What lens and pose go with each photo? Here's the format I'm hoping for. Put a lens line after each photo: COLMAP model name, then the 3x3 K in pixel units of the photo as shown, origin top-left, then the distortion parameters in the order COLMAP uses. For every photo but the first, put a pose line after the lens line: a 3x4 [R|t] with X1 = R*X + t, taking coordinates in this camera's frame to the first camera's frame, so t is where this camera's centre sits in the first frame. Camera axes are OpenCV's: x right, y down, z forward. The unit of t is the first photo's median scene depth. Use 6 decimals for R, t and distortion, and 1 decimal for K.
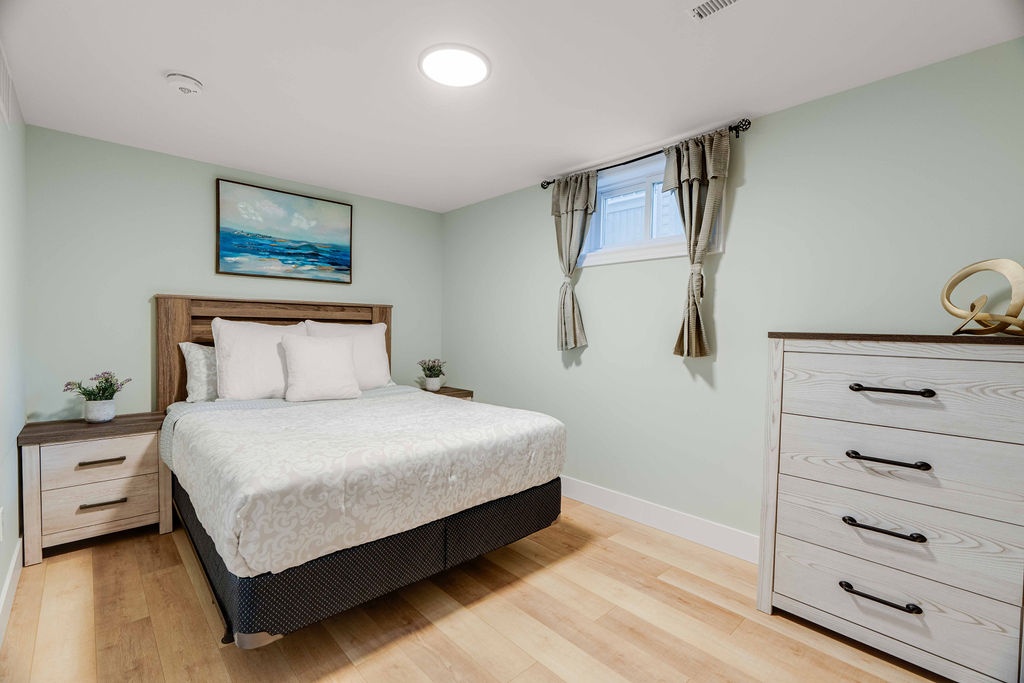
lens RADIAL K [[458.3, 0, 511.8], [0, 458.3, 338.3], [0, 0, 1]] dist [-0.011358, 0.002265]
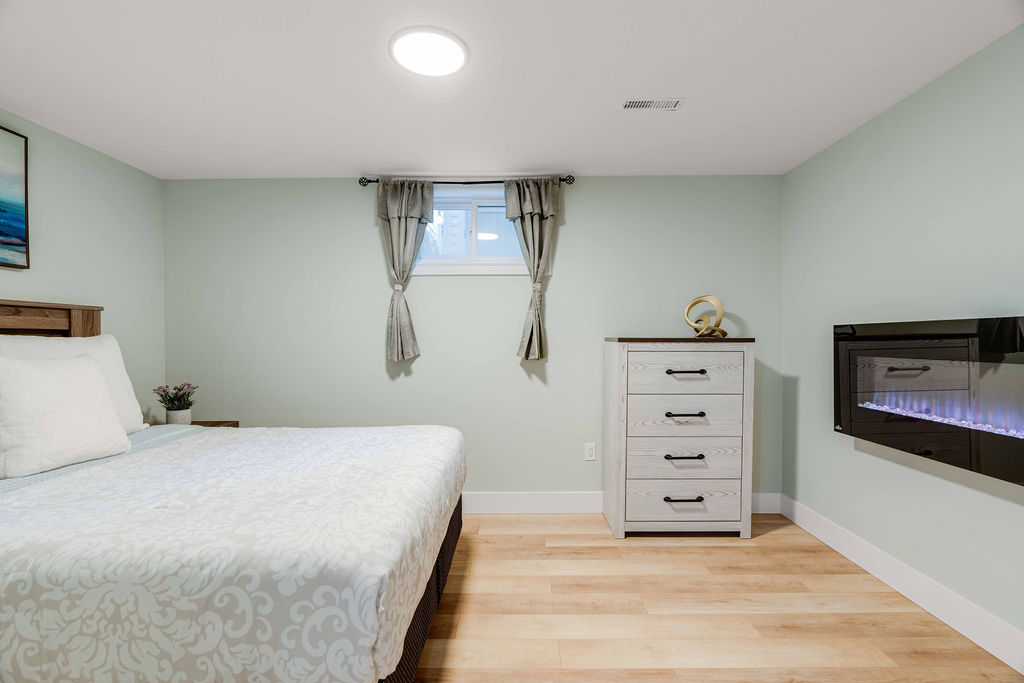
lens RADIAL K [[463.9, 0, 526.4], [0, 463.9, 343.0], [0, 0, 1]] dist [-0.010732, 0.000977]
pose [[0.680965, -0.024228, 0.731915, -0.522182], [0.029496, 0.999549, 0.005645, -0.011084], [-0.731722, 0.017745, 0.681372, 0.183571]]
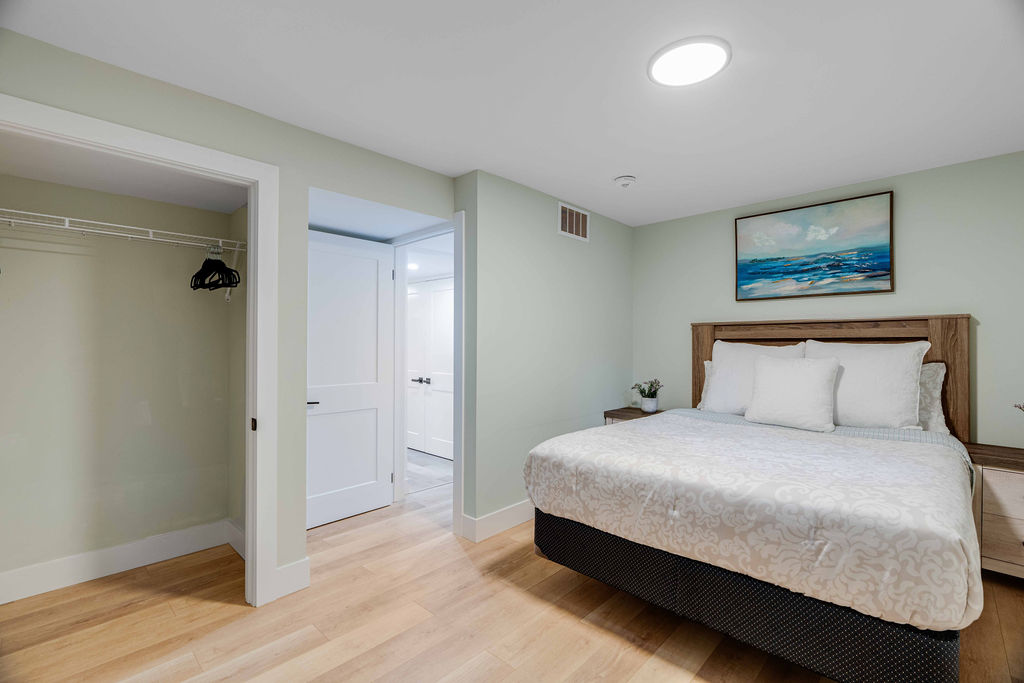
lens RADIAL K [[458.3, 0, 507.9], [0, 458.3, 340.4], [0, 0, 1]] dist [-0.011358, 0.002265]
pose [[0.052939, -0.022847, -0.998336, 0.576002], [-0.020310, 0.999507, -0.023951, -0.006220], [0.998391, 0.021545, 0.052449, 0.461960]]
